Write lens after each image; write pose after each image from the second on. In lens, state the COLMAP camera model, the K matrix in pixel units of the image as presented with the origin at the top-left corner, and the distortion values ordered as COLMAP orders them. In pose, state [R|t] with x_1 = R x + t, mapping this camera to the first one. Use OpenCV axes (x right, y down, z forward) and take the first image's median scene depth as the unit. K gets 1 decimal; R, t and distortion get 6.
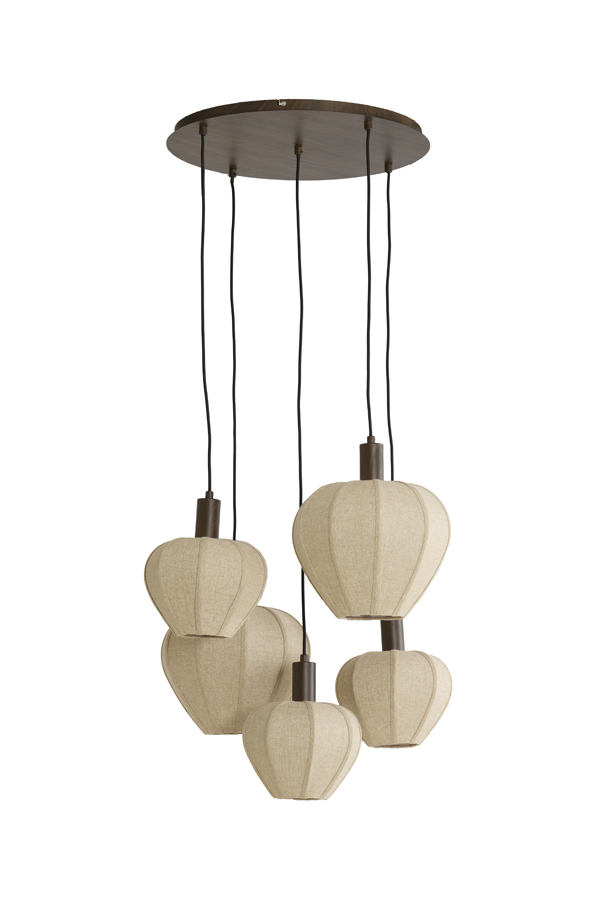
lens RADIAL K [[2364.7, 0, 294.5], [0, 2364.7, 452.8], [0, 0, 1]] dist [-0.093683, 0.000000]
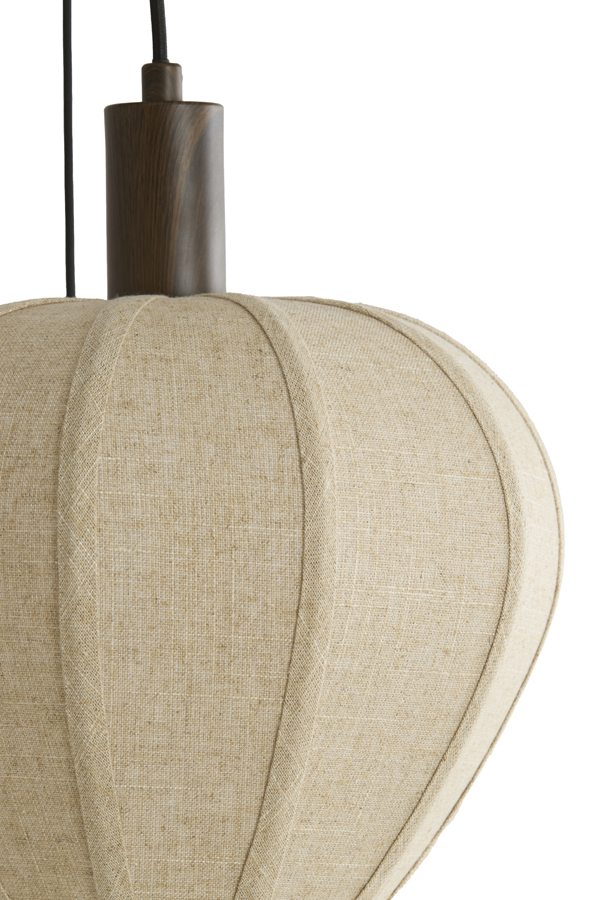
lens RADIAL K [[5283.2, 0, 297.8], [0, 5283.2, 450.4], [0, 0, 1]] dist [1.498463, 0.000000]
pose [[0.954849, 0.001233, 0.297088, -0.096910], [-0.034222, 0.993791, 0.105869, -0.024177], [-0.295113, -0.111256, 0.948963, 0.578109]]
